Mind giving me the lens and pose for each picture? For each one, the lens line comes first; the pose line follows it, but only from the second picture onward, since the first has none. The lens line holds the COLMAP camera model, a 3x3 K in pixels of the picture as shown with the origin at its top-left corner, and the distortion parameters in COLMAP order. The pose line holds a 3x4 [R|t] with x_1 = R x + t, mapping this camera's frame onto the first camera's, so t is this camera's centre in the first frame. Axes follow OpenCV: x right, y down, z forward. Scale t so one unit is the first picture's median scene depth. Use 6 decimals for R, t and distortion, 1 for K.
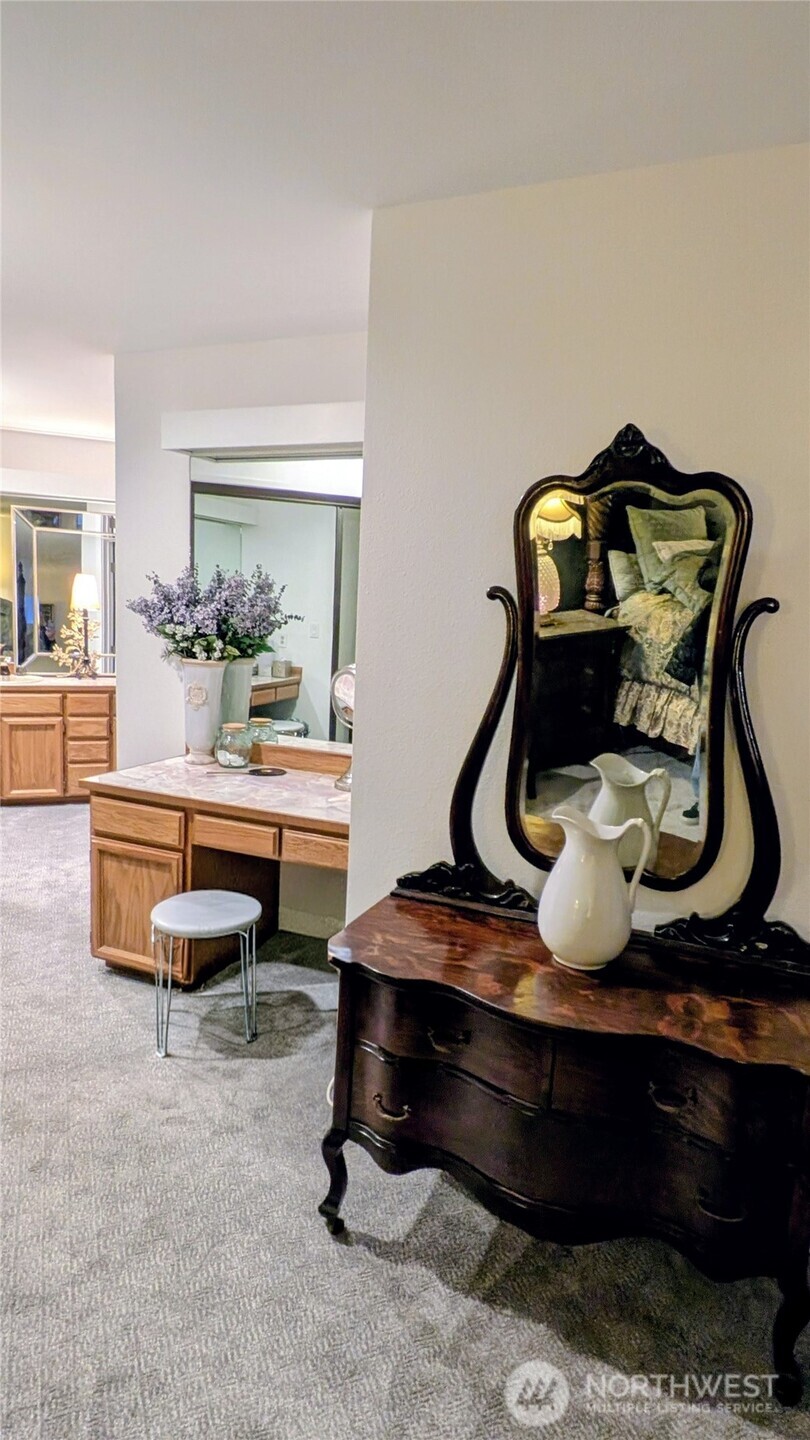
lens RADIAL K [[794.1, 0, 398.5], [0, 794.1, 723.2], [0, 0, 1]] dist [-0.001653, -0.000542]
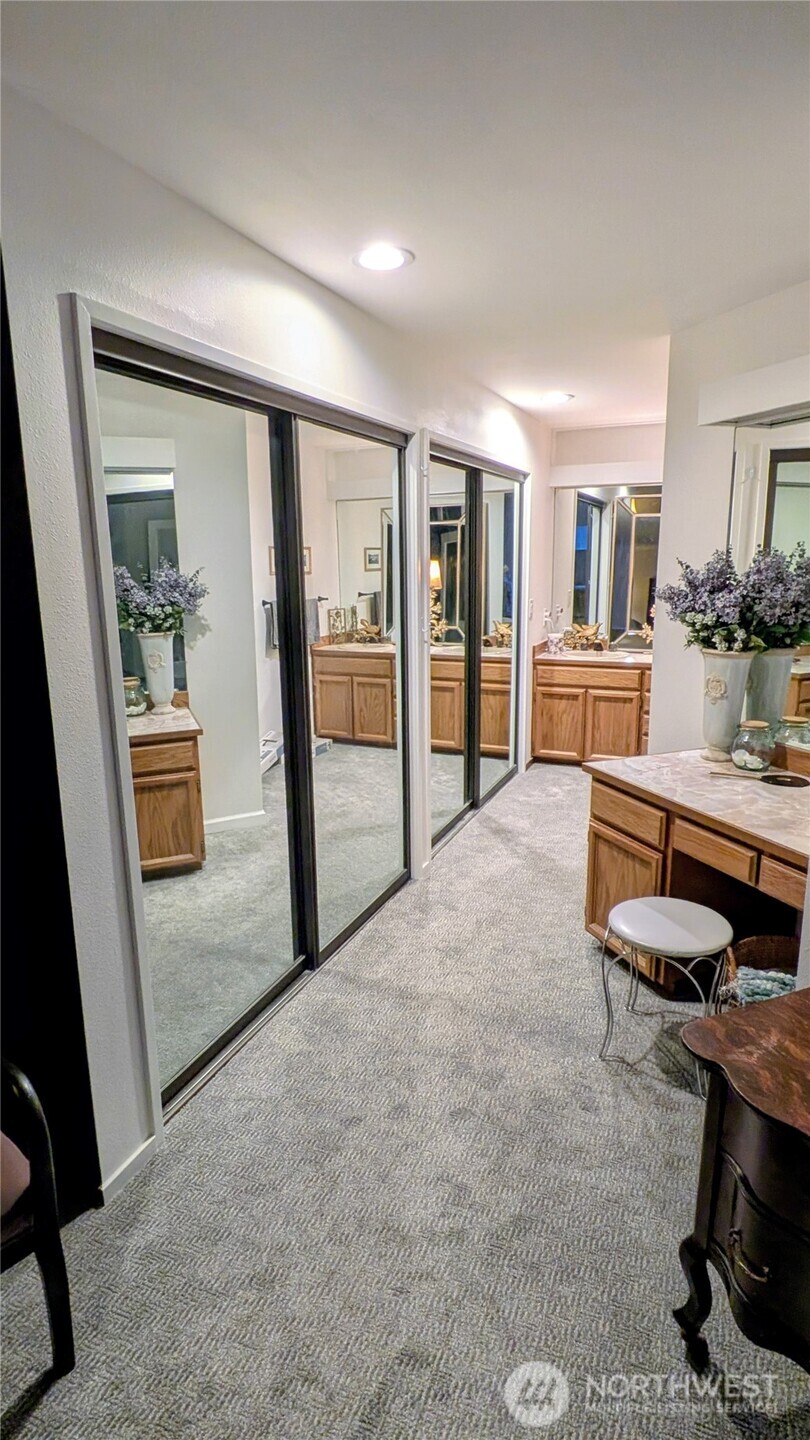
lens RADIAL K [[751.1, 0, 399.8], [0, 751.1, 728.3], [0, 0, 1]] dist [0.003348, -0.000016]
pose [[0.724611, 0.098503, -0.682083, 0.089367], [-0.063762, 0.995070, 0.075965, -0.032575], [0.686203, -0.011554, 0.727319, 0.102807]]
